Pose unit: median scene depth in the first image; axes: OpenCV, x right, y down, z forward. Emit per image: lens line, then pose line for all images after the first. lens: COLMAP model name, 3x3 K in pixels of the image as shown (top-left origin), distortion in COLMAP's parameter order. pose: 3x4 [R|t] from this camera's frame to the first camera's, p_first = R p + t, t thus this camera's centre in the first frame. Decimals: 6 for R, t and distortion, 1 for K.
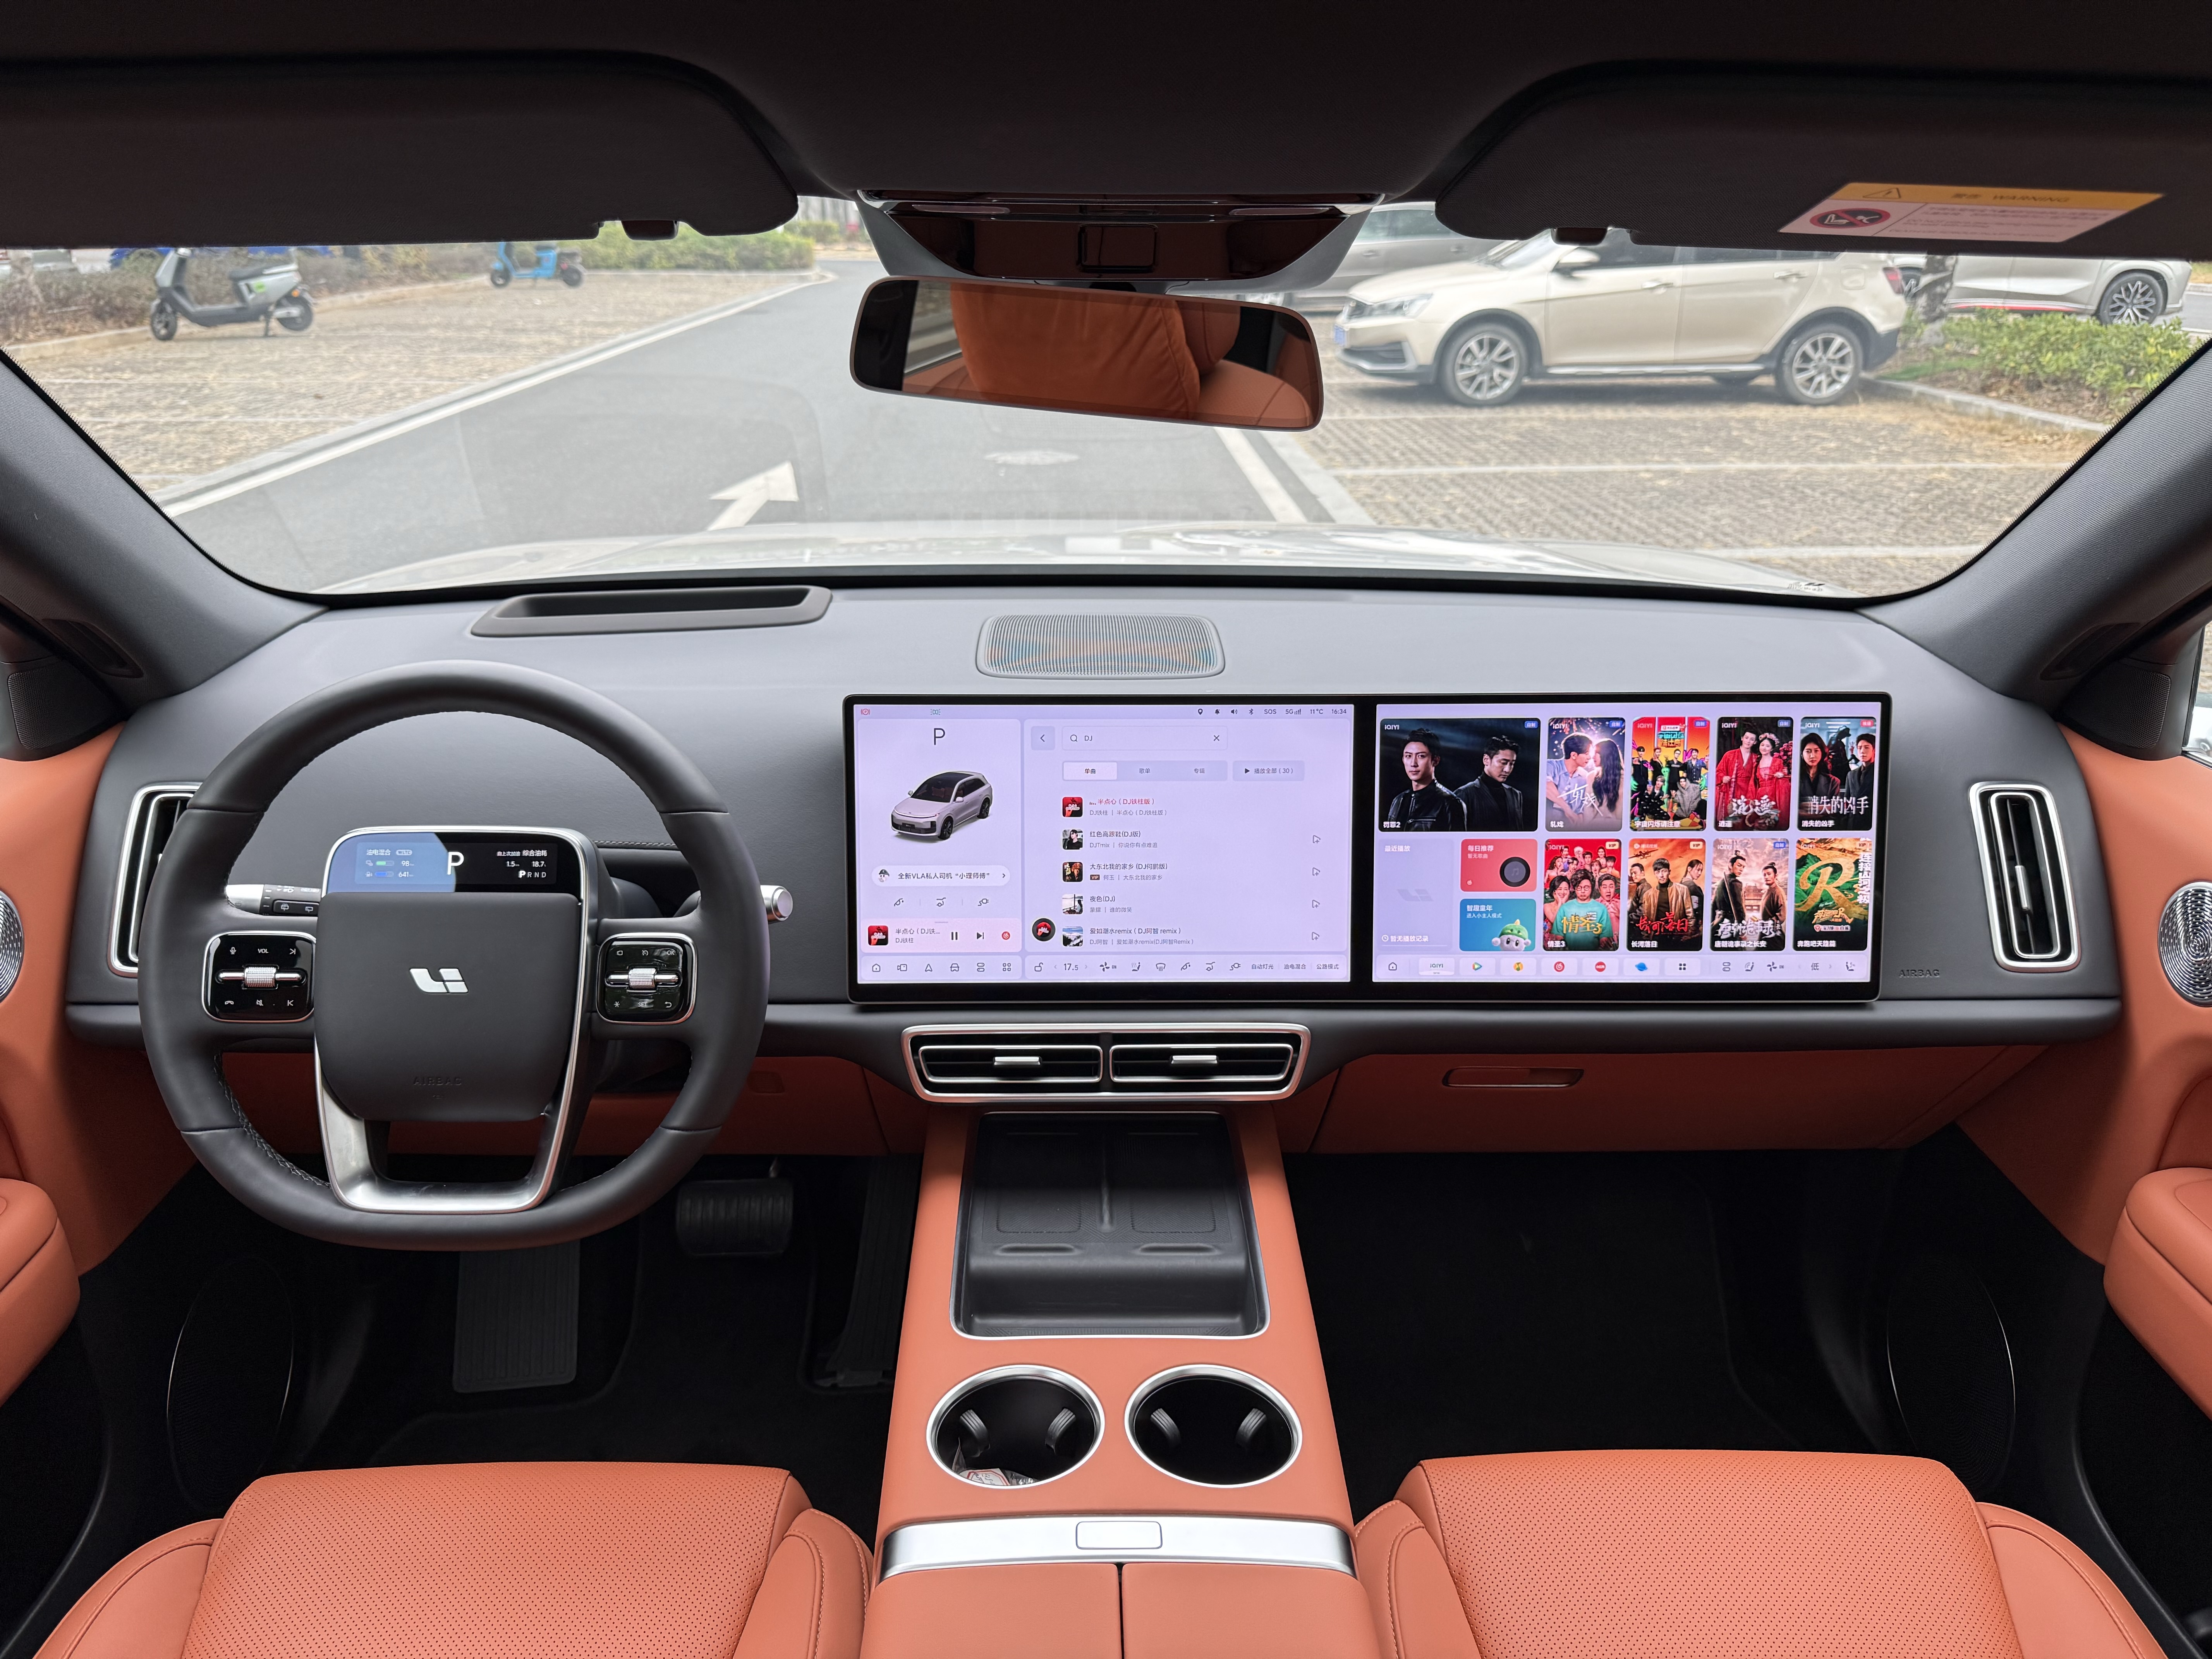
lens RADIAL K [[1569.4, 0, 1091.4], [0, 1569.4, 816.0], [0, 0, 1]] dist [0.026647, -0.033632]
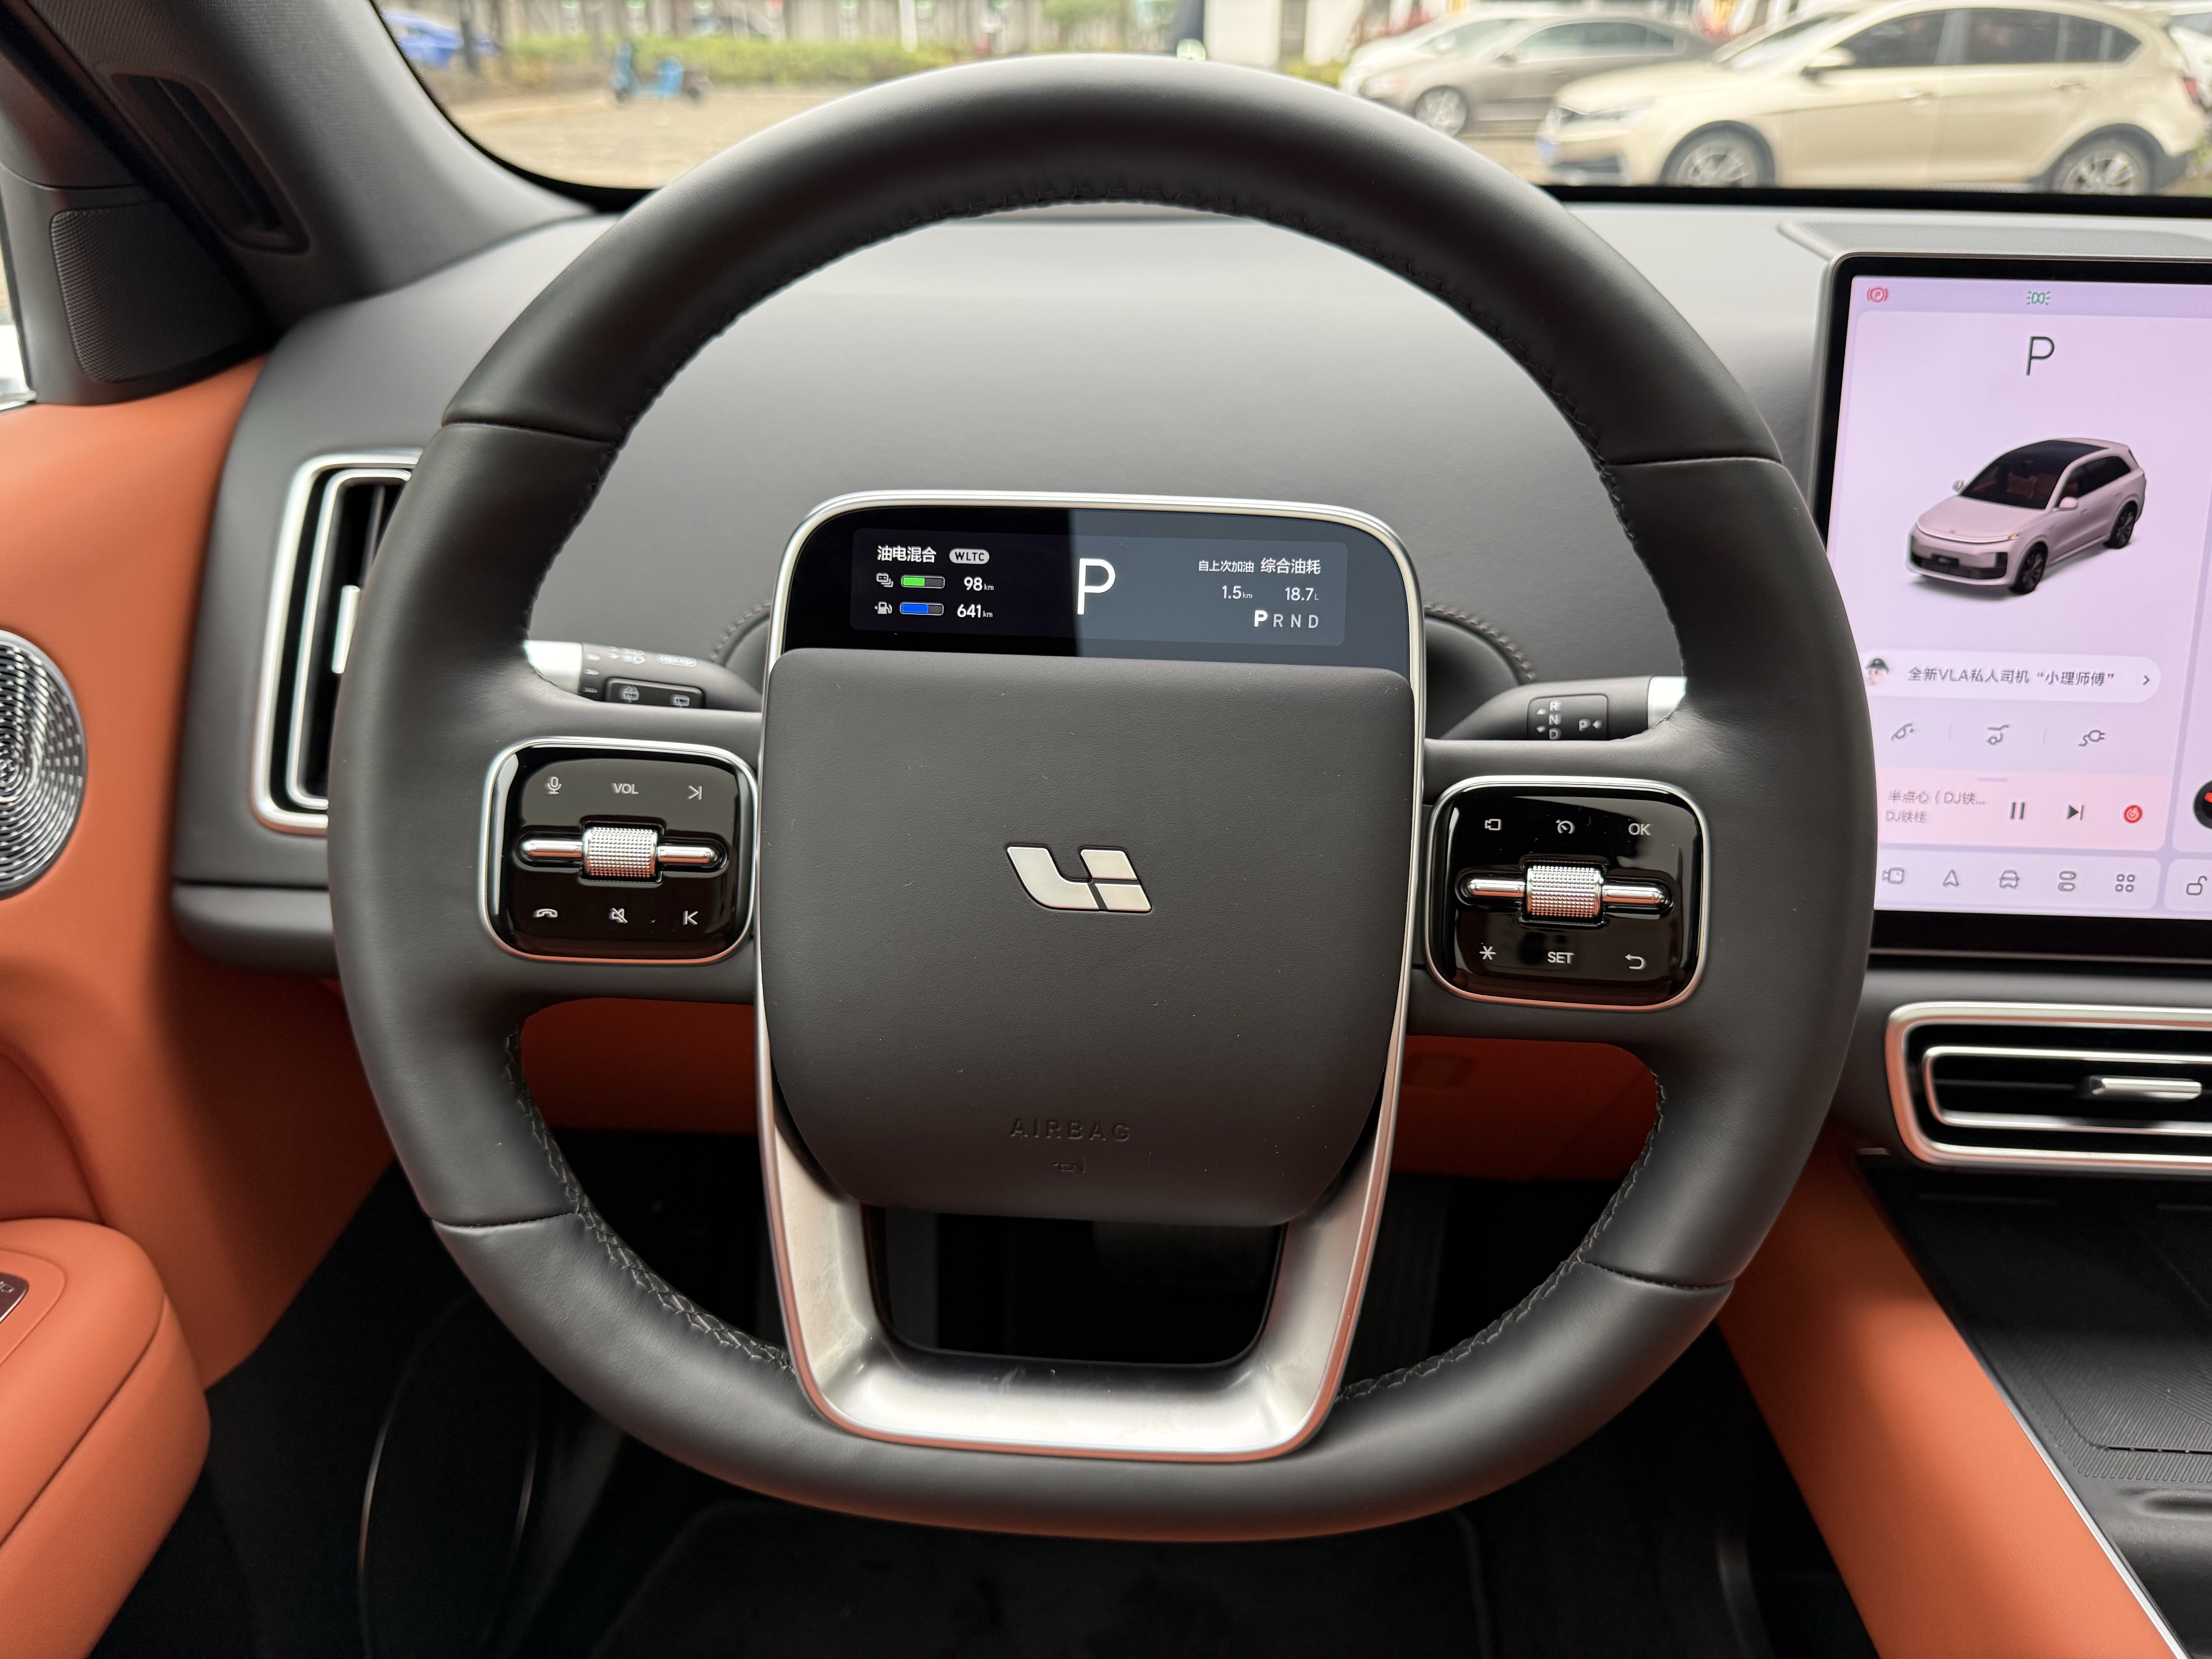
lens RADIAL K [[1732.9, 0, 1103.7], [0, 1732.9, 822.8], [0, 0, 1]] dist [0.002827, -0.011399]
pose [[0.995476, 0.034686, -0.088461, -0.311695], [-0.027355, 0.996192, 0.082784, 0.046546], [0.090996, -0.079990, 0.992634, 0.488419]]
